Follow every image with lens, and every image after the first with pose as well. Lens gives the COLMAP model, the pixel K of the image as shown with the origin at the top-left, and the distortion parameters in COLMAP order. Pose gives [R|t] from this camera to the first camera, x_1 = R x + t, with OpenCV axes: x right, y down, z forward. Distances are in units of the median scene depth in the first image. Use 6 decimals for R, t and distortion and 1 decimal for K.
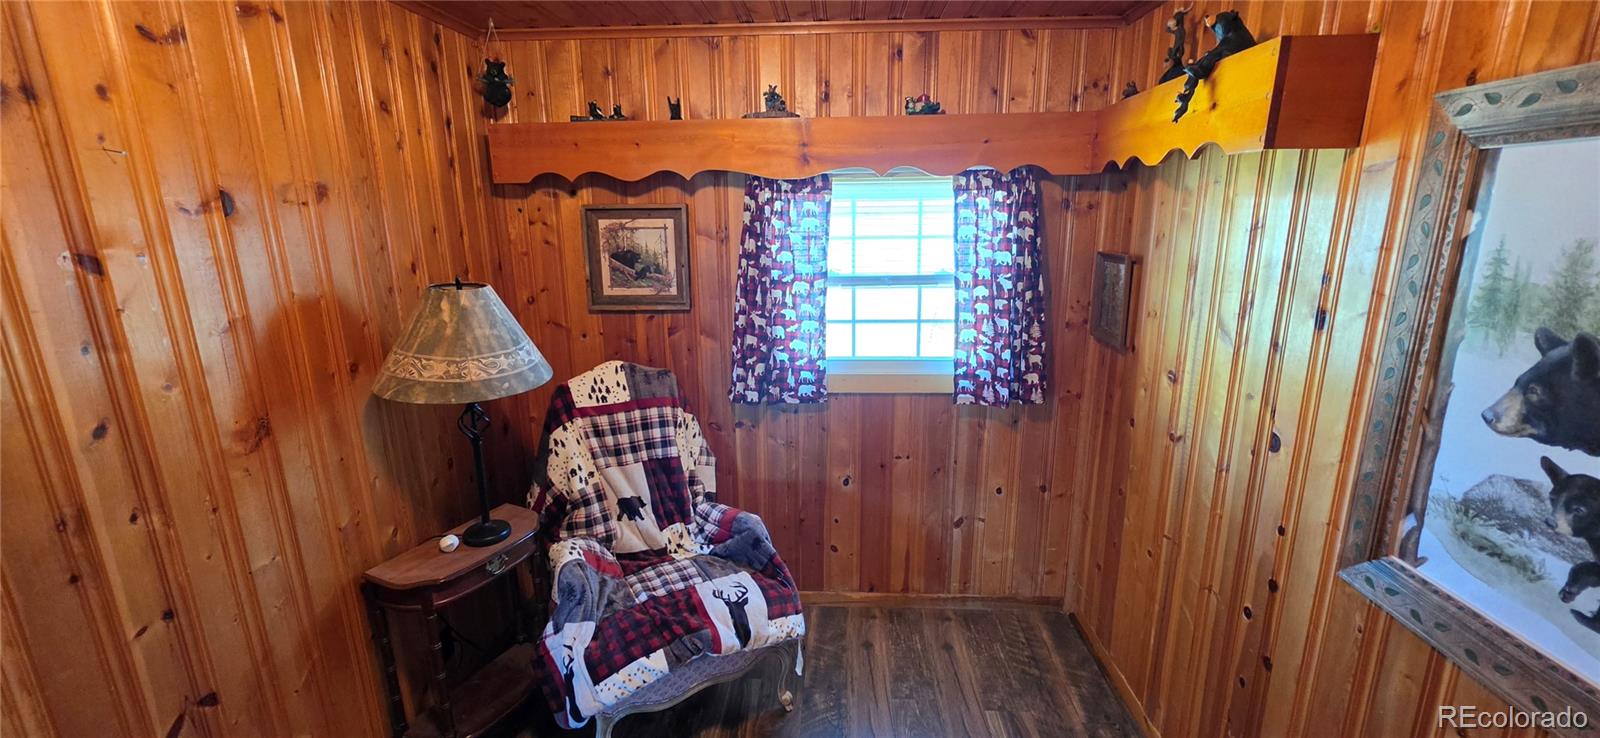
lens RADIAL K [[638.4, 0, 802.7], [0, 638.4, 366.2], [0, 0, 1]] dist [-0.006679, 0.001609]
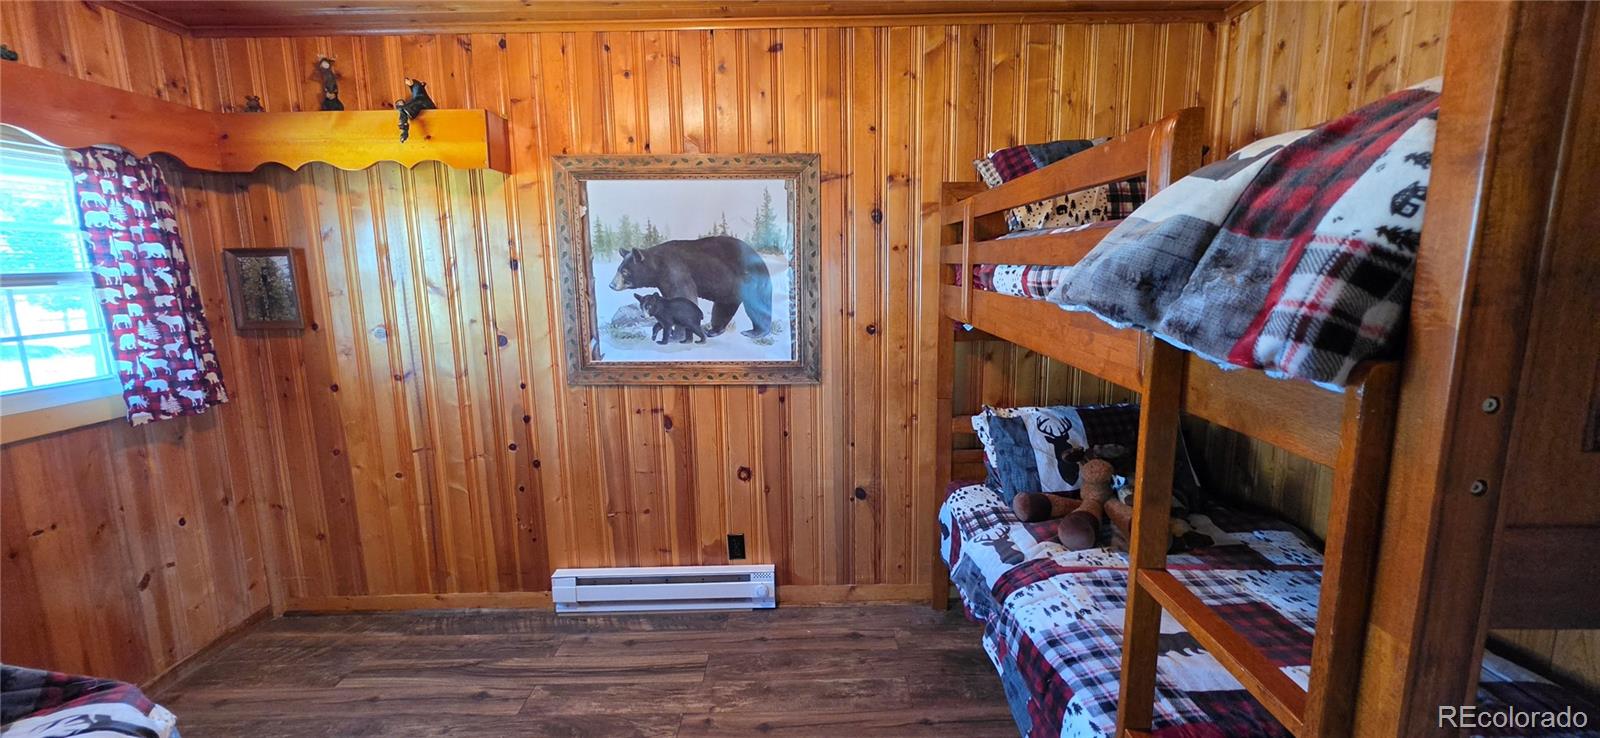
lens RADIAL K [[638.4, 0, 804.5], [0, 638.4, 367.1], [0, 0, 1]] dist [-0.006679, 0.001609]
pose [[-0.055477, -0.150786, 0.987009, -0.667319], [0.245689, 0.956075, 0.159870, 0.074194], [-0.967760, 0.251366, -0.015993, 0.161090]]
